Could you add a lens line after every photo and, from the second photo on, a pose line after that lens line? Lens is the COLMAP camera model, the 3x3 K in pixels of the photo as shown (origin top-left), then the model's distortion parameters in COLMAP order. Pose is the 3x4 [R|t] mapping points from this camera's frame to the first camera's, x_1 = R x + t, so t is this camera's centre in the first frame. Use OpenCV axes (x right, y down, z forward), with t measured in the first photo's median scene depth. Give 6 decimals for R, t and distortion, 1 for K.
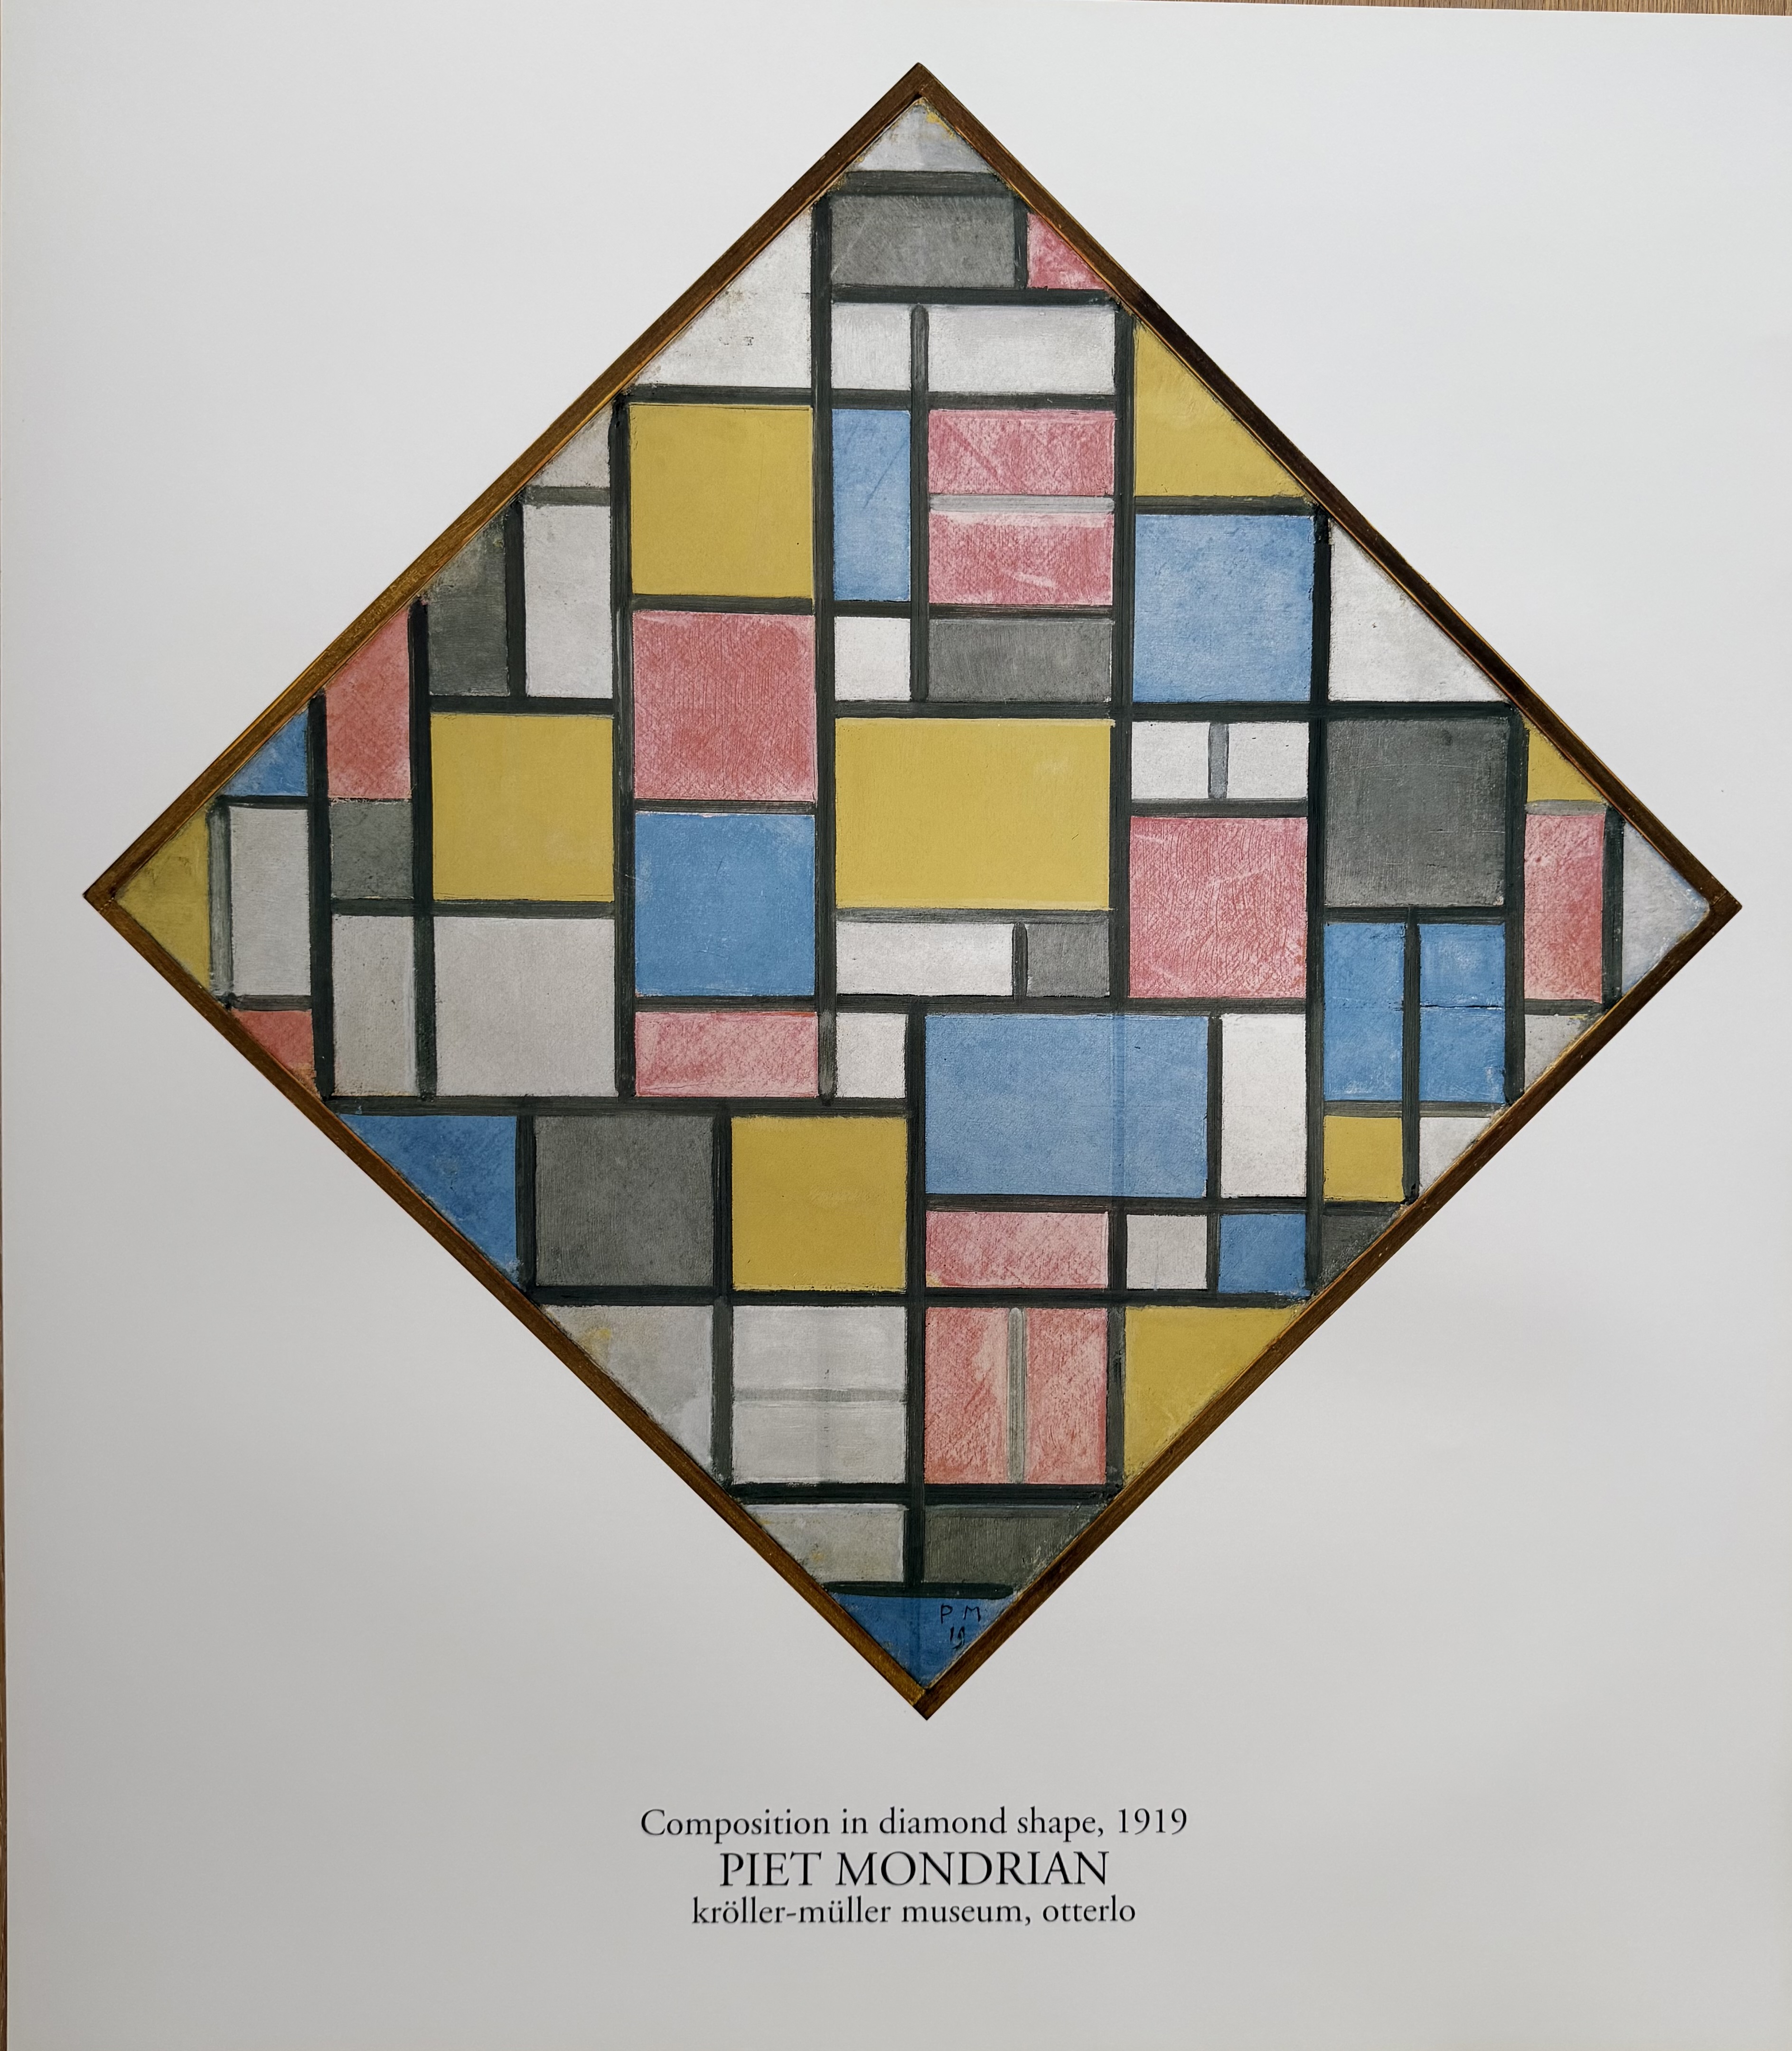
lens RADIAL K [[1613.8, 0, 898.9], [0, 1613.8, 1028.8], [0, 0, 1]] dist [-0.039696, -0.000874]
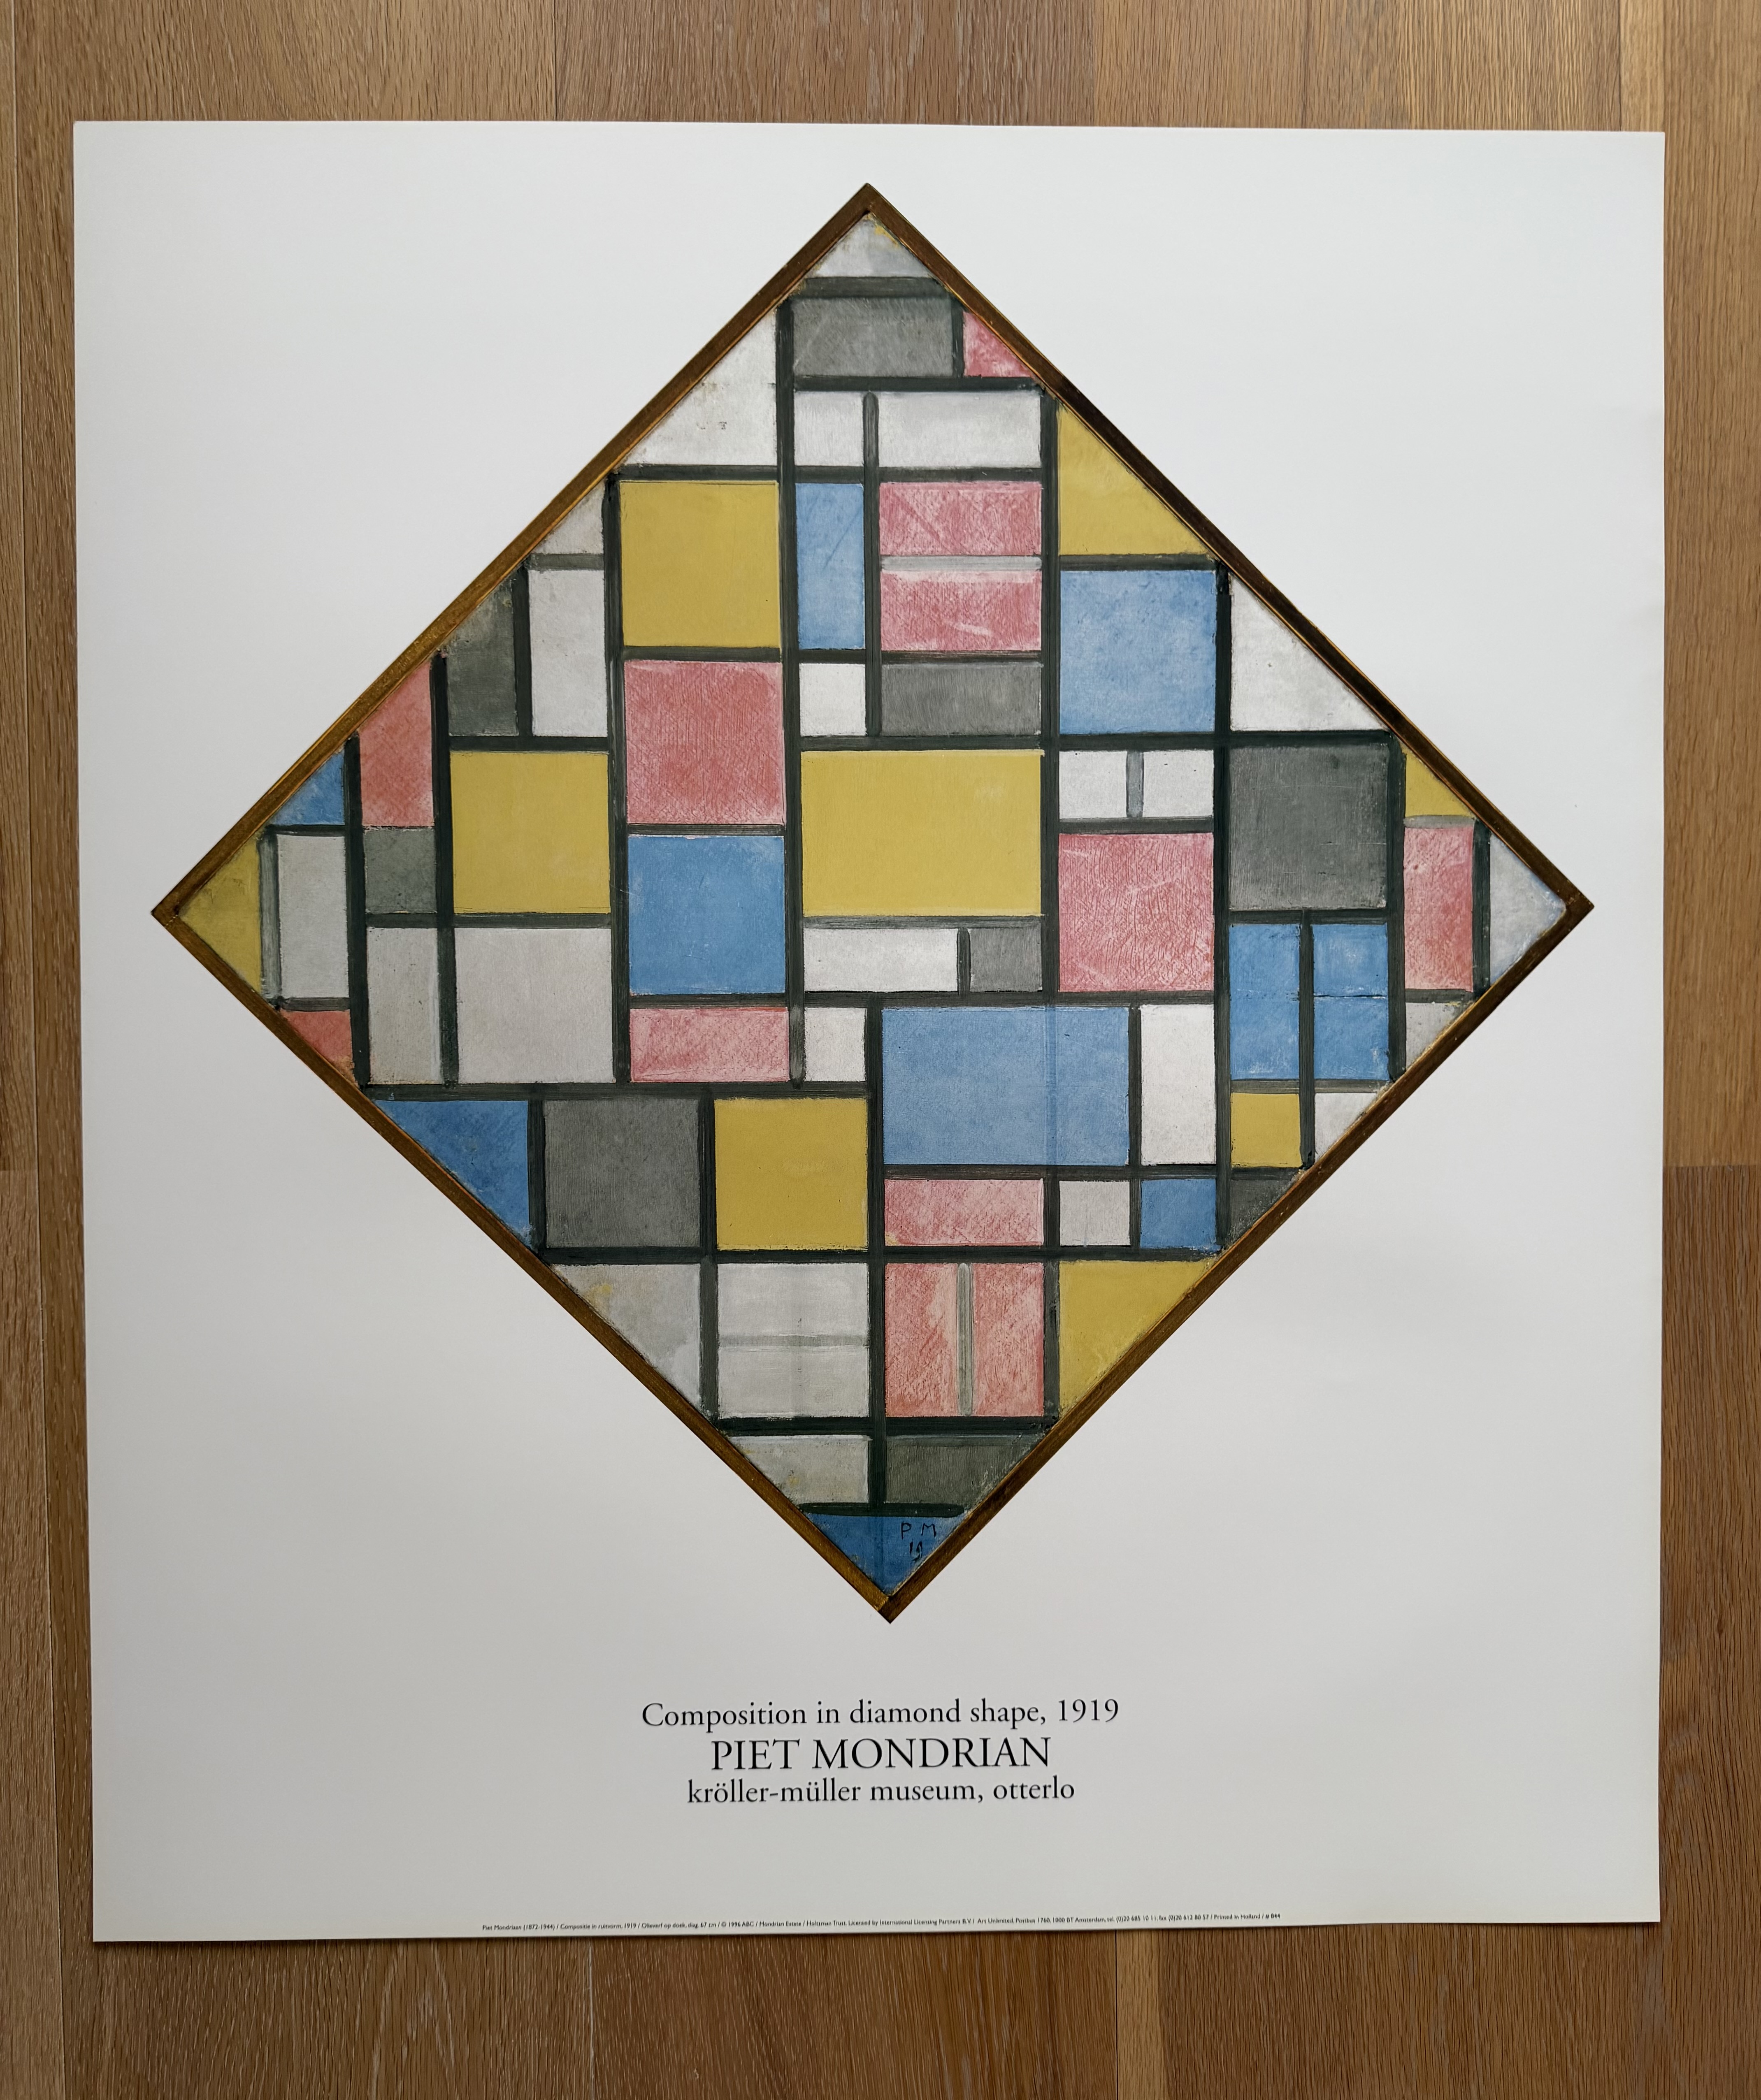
lens RADIAL K [[1626.7, 0, 876.4], [0, 1626.7, 1040.3], [0, 0, 1]] dist [0.000748, -0.000522]
pose [[0.999861, -0.011129, 0.012414, -0.002319], [0.010995, 0.999881, 0.010835, 0.001482], [-0.012533, -0.010697, 0.999864, -0.162732]]
